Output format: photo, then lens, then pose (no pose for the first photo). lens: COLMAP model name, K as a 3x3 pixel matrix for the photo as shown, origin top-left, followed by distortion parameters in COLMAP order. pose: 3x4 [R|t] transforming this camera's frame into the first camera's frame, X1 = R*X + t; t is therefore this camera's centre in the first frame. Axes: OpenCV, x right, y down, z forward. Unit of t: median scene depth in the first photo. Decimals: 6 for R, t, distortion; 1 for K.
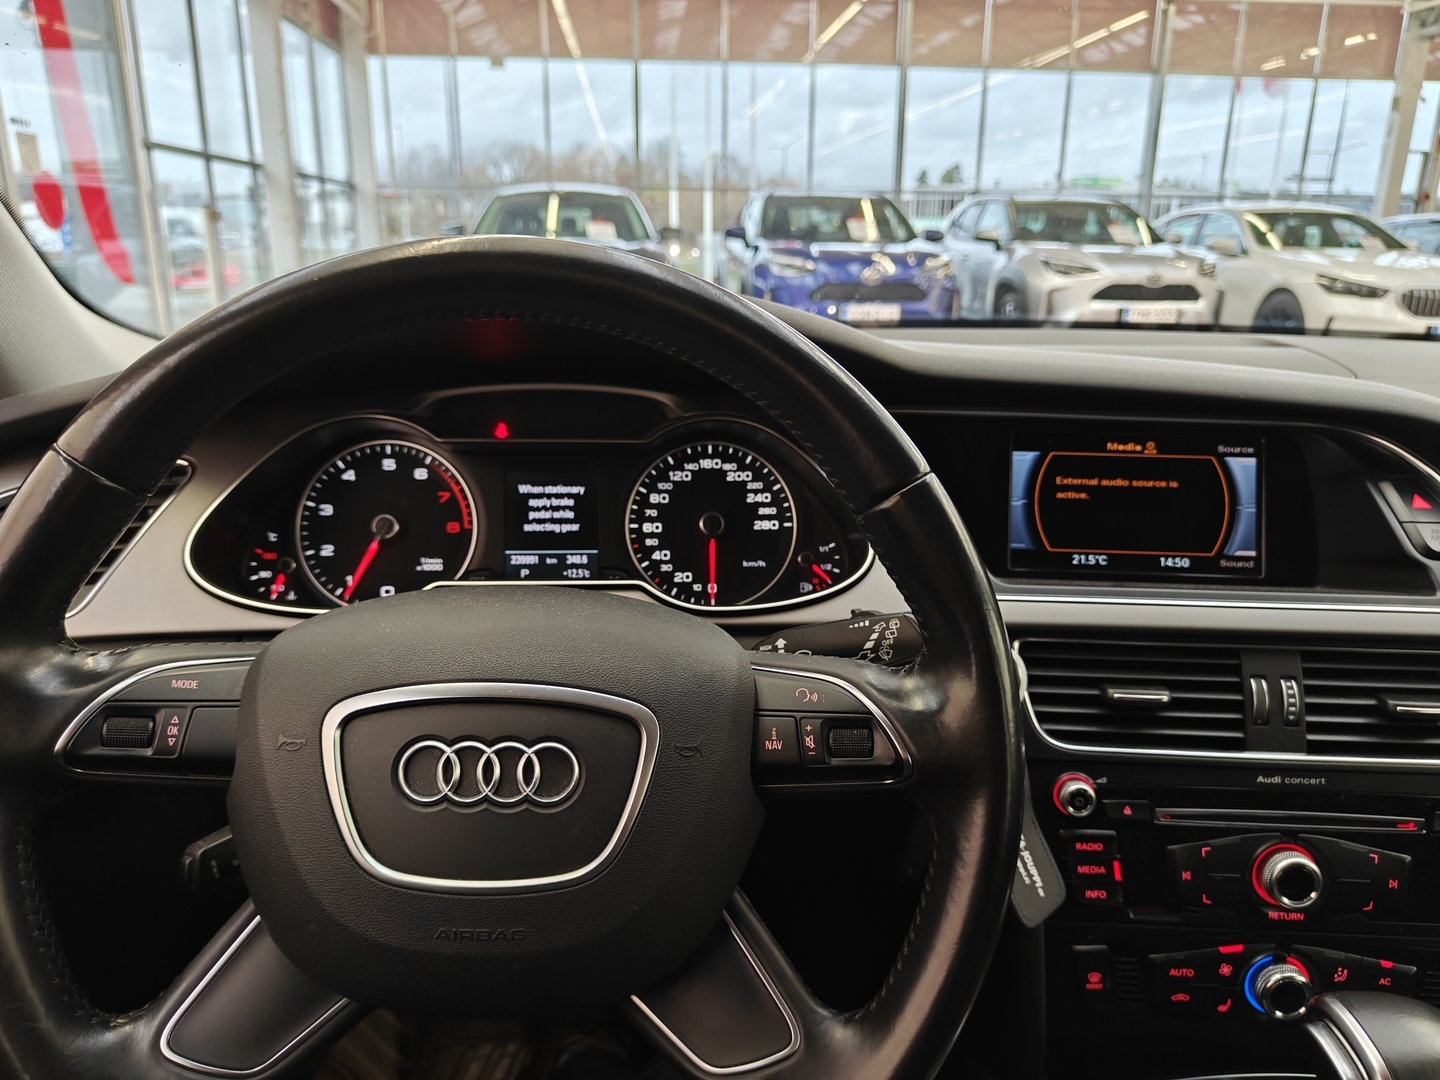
lens RADIAL K [[997.1, 0, 716.1], [0, 997.1, 540.4], [0, 0, 1]] dist [-0.027823, 0.001837]
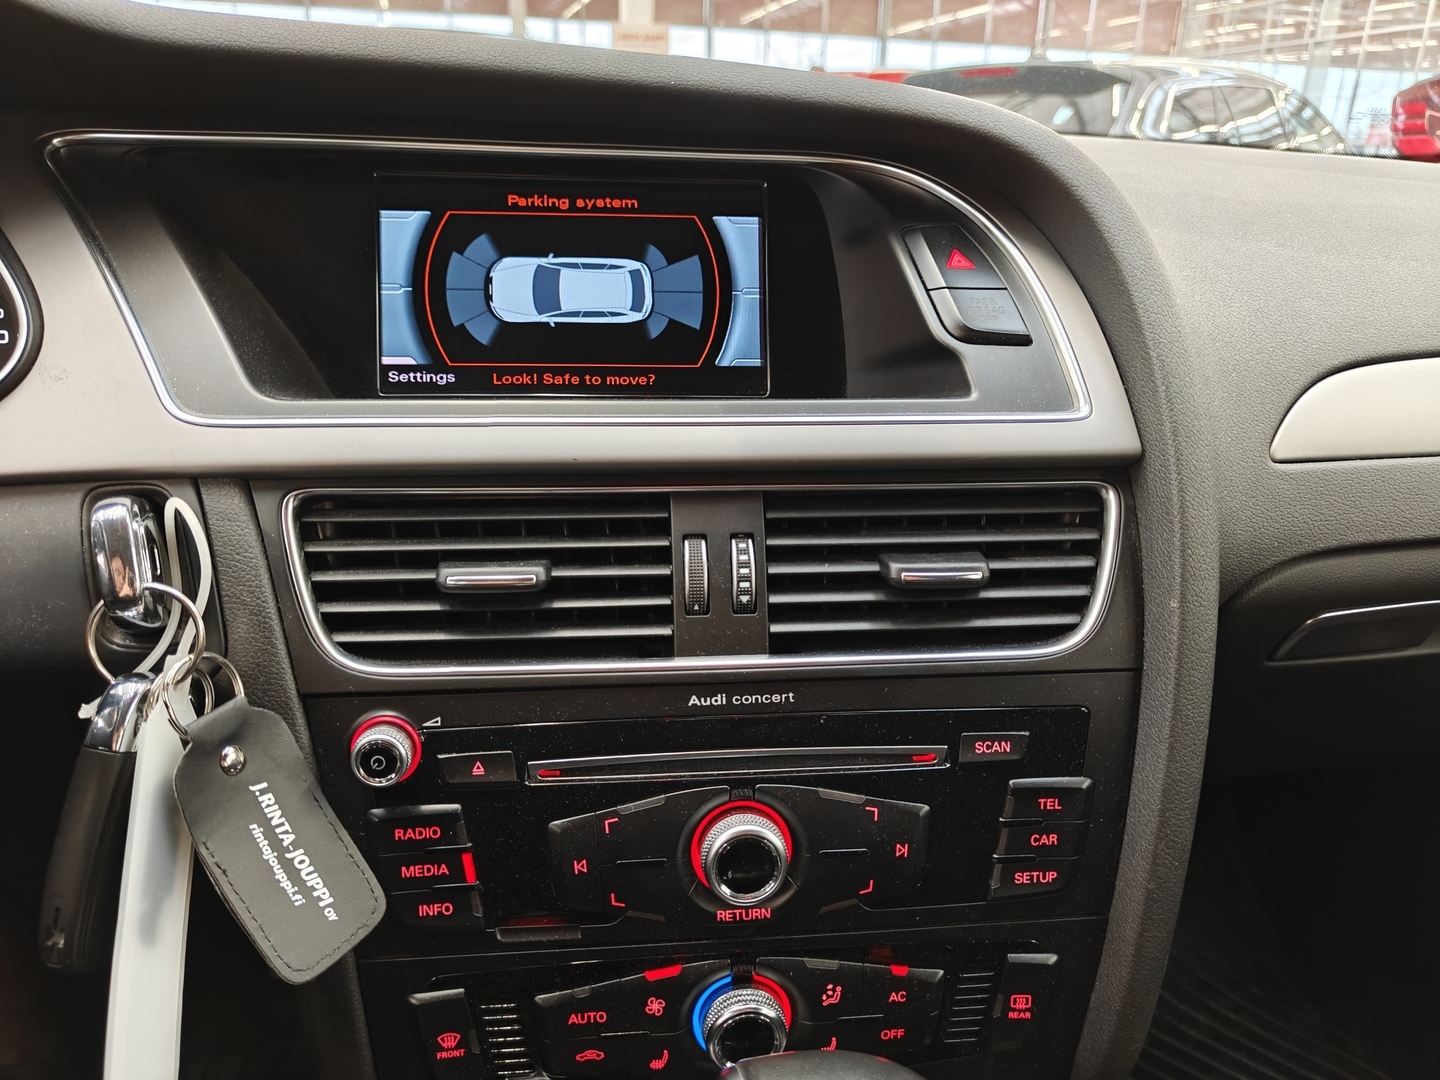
lens RADIAL K [[997.1, 0, 722.6], [0, 997.1, 542.0], [0, 0, 1]] dist [-0.027823, 0.001837]
pose [[0.983218, -0.049627, 0.175554, 0.461019], [0.037630, 0.996765, 0.071022, 0.098822], [-0.178510, -0.063224, 0.981905, 0.391835]]
